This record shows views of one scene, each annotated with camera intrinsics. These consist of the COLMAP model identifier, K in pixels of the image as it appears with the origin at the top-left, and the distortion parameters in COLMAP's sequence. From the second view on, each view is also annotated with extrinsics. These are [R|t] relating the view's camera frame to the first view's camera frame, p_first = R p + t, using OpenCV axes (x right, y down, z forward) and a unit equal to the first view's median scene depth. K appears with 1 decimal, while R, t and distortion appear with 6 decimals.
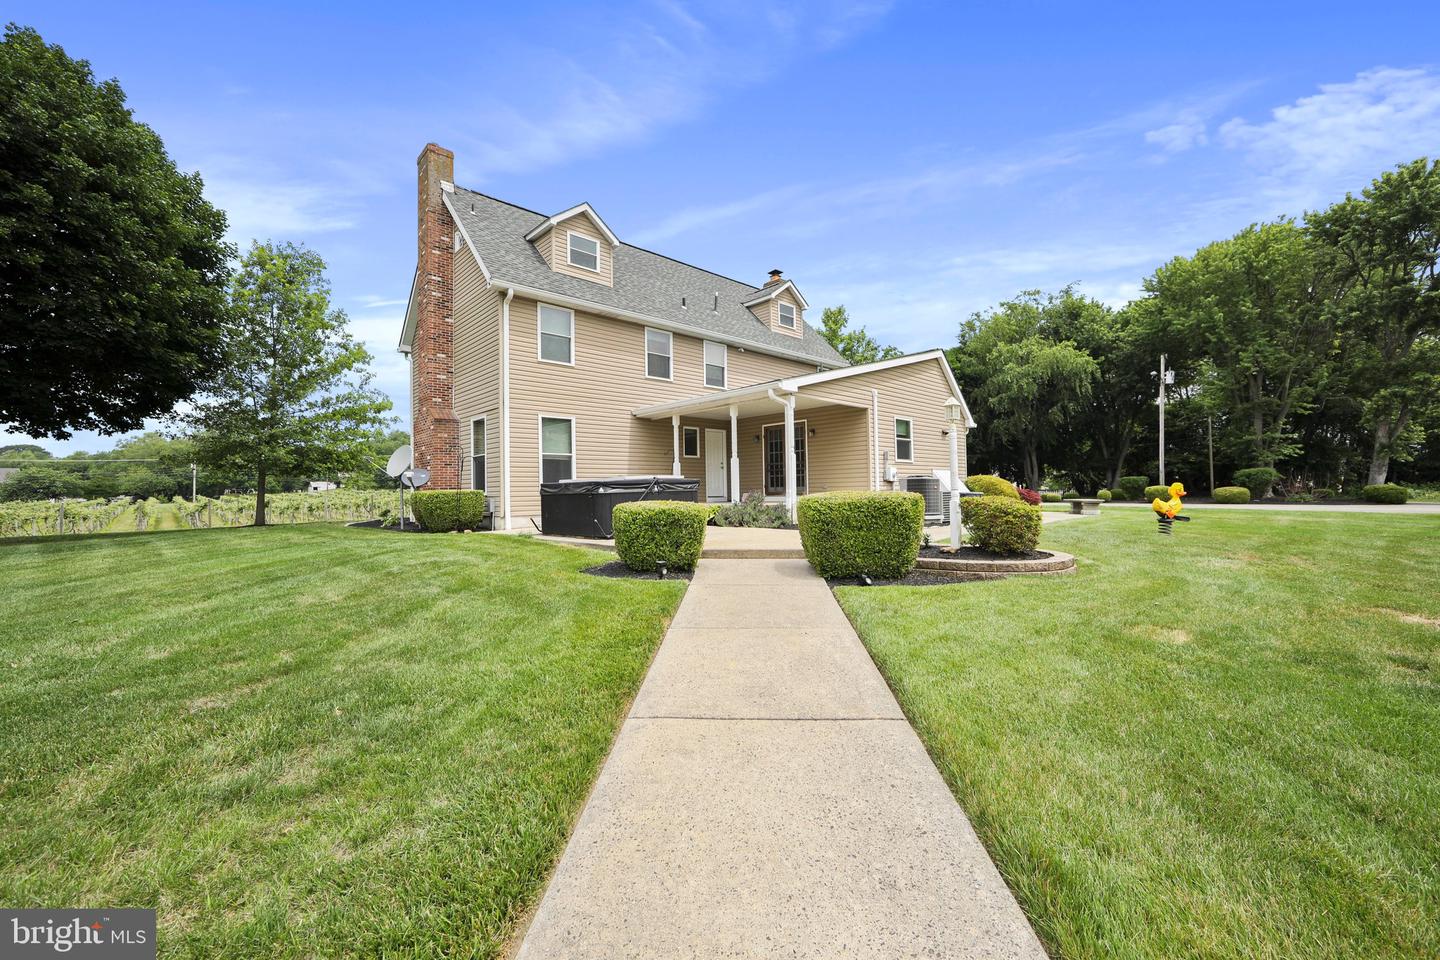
lens RADIAL K [[573.5, 0, 716.5], [0, 573.5, 482.3], [0, 0, 1]] dist [-0.002243, 0.000243]
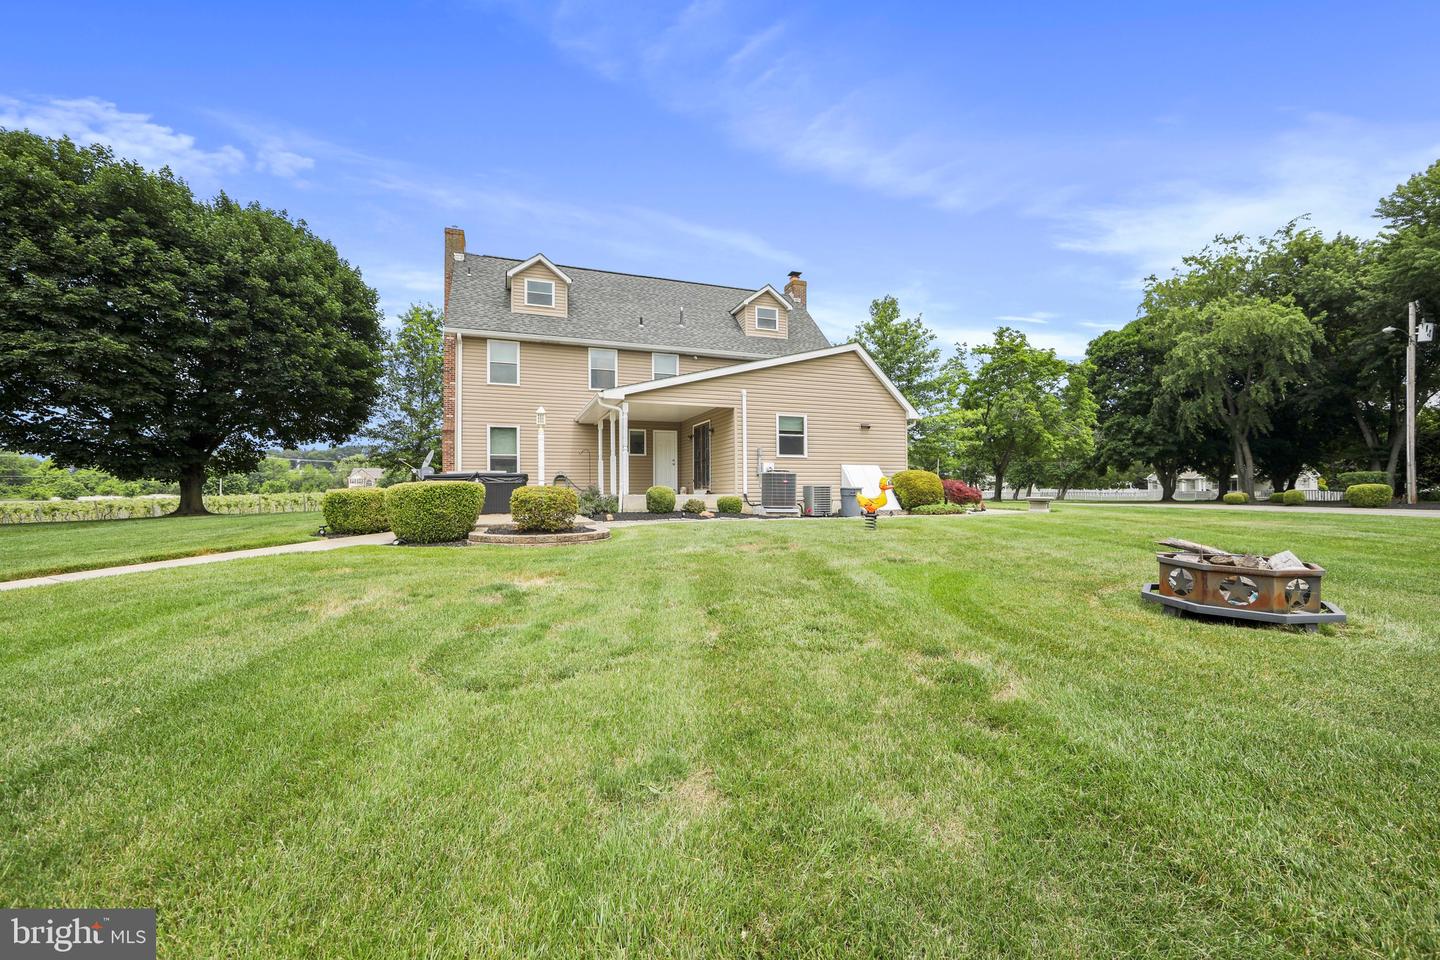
lens RADIAL K [[576.5, 0, 720.0], [0, 576.5, 480.0], [0, 0, 1]] dist [0.000249, 0.000379]
pose [[0.925407, 0.000742, -0.378974, 0.546459], [-0.000962, 0.999999, -0.000392, 0.005744], [0.378974, 0.000727, 0.925407, -0.013116]]
